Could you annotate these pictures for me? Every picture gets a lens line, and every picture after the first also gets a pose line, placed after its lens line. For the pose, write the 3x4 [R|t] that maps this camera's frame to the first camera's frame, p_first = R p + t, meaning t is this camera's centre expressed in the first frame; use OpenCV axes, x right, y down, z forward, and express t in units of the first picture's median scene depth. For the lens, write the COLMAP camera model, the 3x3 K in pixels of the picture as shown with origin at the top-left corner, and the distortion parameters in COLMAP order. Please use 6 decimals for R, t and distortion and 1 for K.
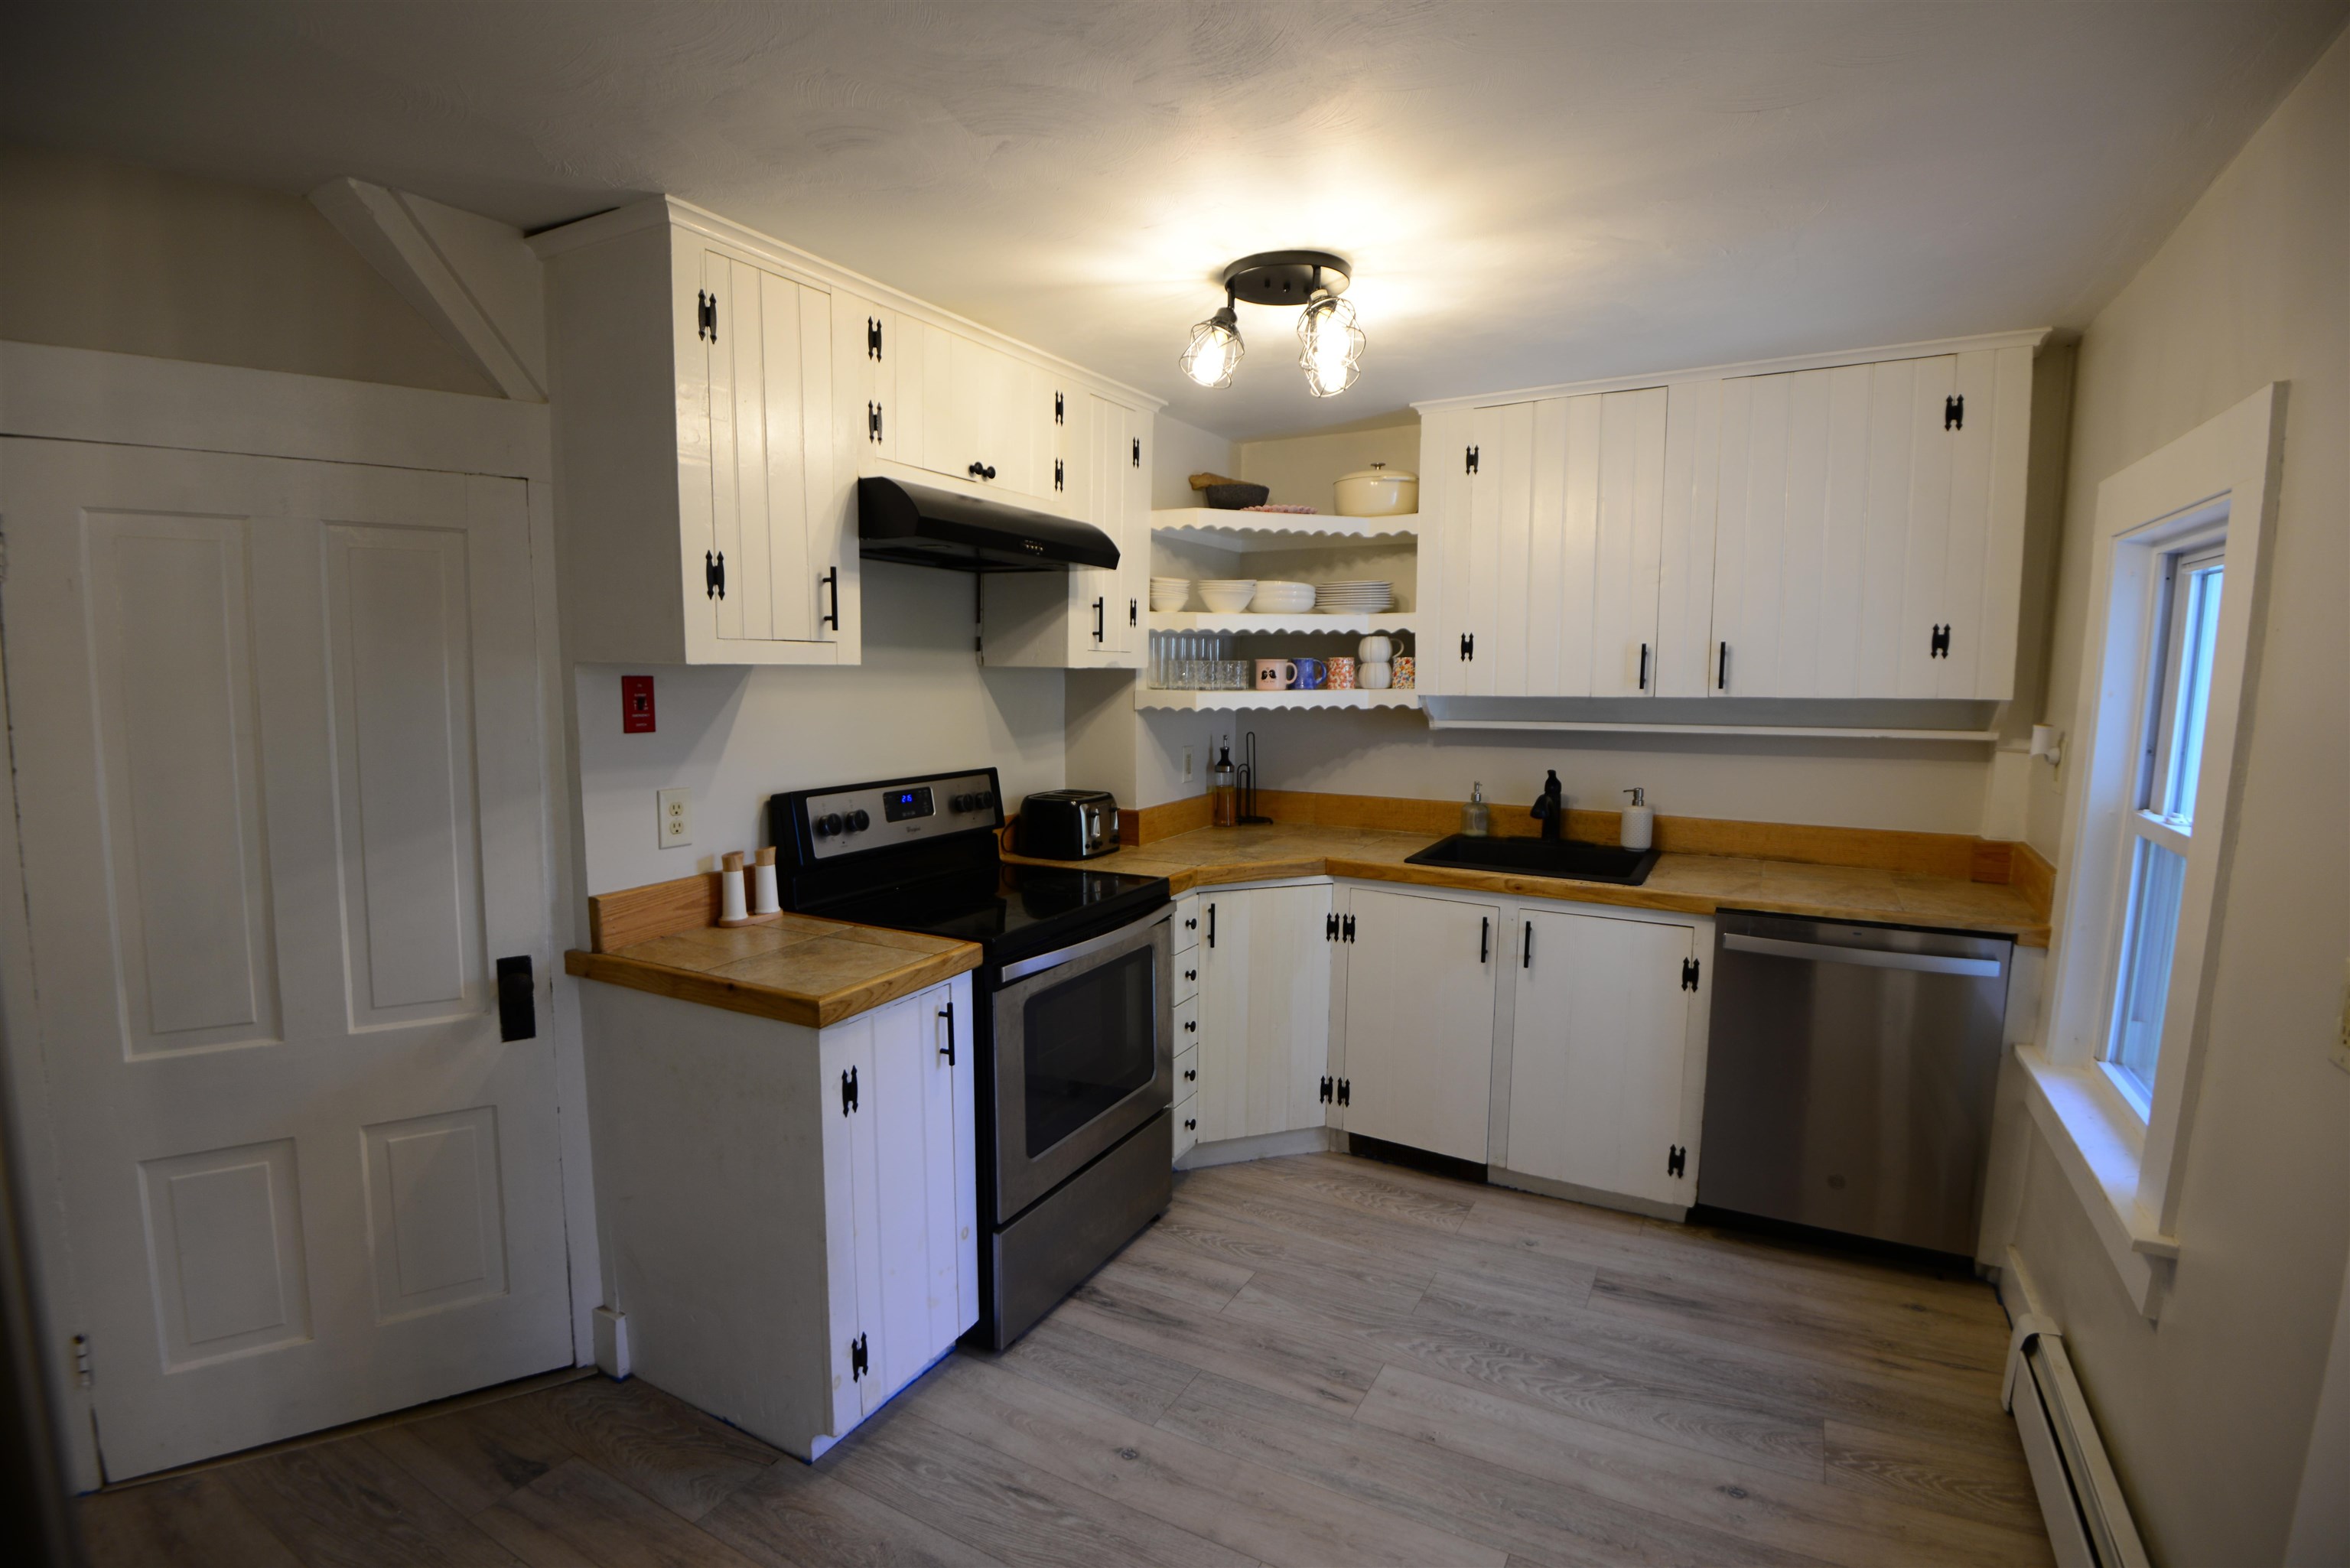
lens RADIAL K [[1120.5, 0, 1177.6], [0, 1120.5, 785.8], [0, 0, 1]] dist [0.000439, 0.000812]
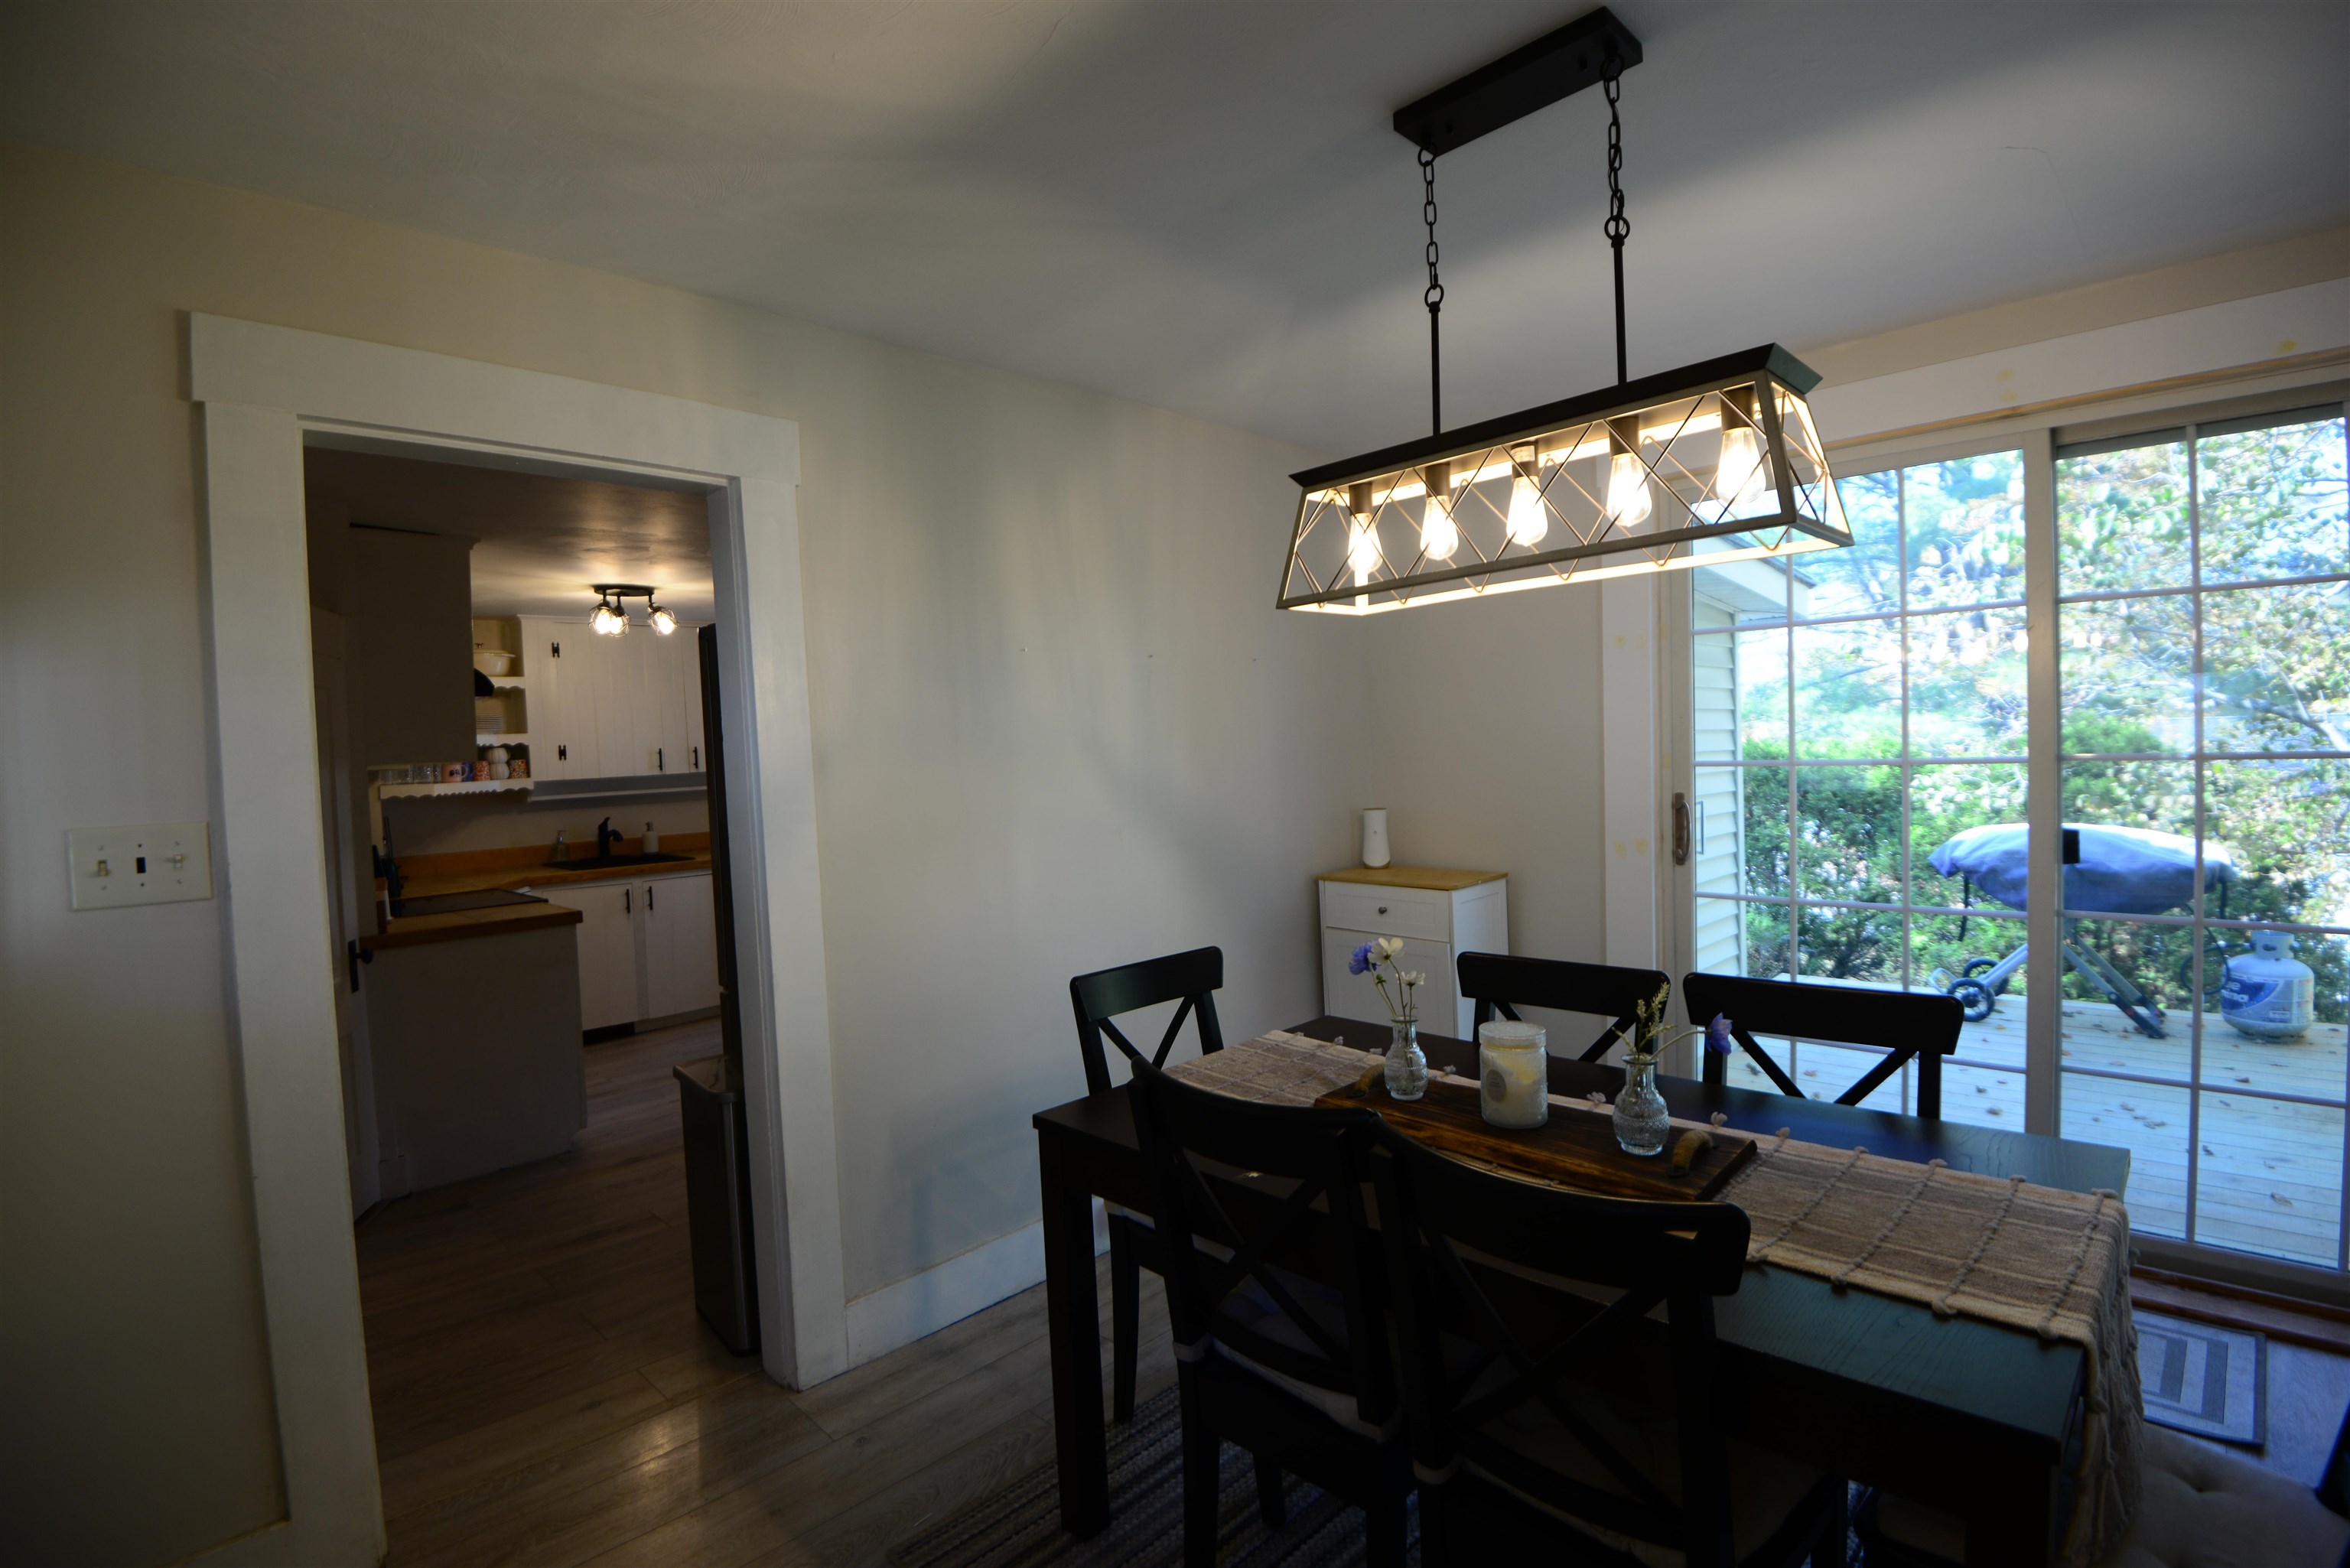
lens RADIAL K [[1120.5, 0, 1176.3], [0, 1120.5, 791.6], [0, 0, 1]] dist [0.000439, 0.000812]
pose [[0.291316, -0.054787, 0.955057, -1.143113], [0.147783, 0.988951, 0.011654, 0.059968], [-0.945143, 0.137747, 0.296194, -0.436429]]
